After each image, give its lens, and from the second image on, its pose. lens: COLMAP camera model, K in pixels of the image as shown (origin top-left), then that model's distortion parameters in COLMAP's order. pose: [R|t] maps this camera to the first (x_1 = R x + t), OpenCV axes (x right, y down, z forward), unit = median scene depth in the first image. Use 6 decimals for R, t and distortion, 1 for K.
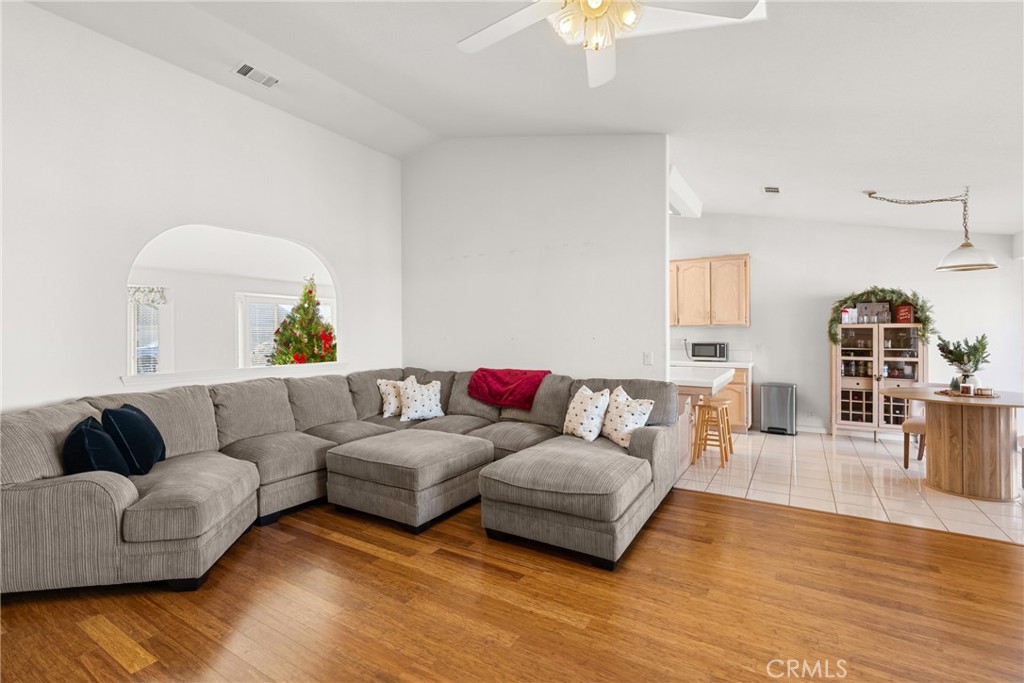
lens RADIAL K [[469.8, 0, 512.0], [0, 469.8, 341.5], [0, 0, 1]] dist [-0.002558, 0.000098]
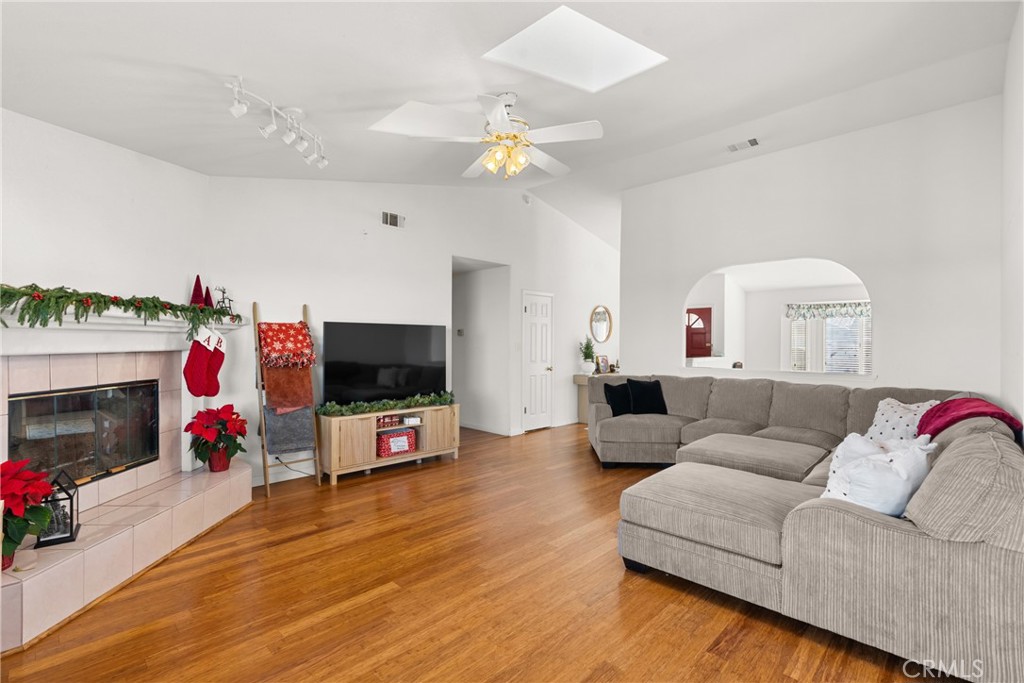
lens RADIAL K [[469.8, 0, 512.0], [0, 469.8, 341.5], [0, 0, 1]] dist [-0.002558, 0.000098]
pose [[-0.225096, -0.003396, -0.974331, 1.622047], [-0.011365, 0.999935, -0.000860, -0.020486], [0.974270, 0.010879, -0.225120, 1.222336]]
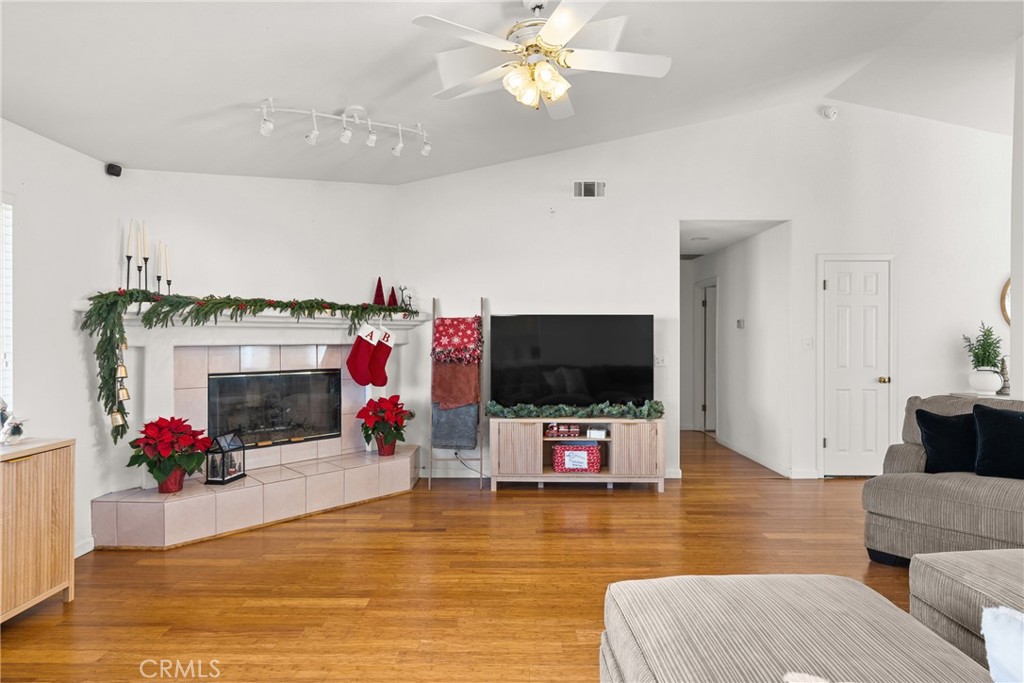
lens RADIAL K [[545.5, 0, 512.0], [0, 545.5, 341.5], [0, 0, 1]] dist [-0.003195, -0.000626]
pose [[-0.856101, 0.001088, -0.516807, 0.871738], [-0.005116, 0.999931, 0.010580, -0.014823], [0.516783, 0.011702, -0.856037, 1.922348]]
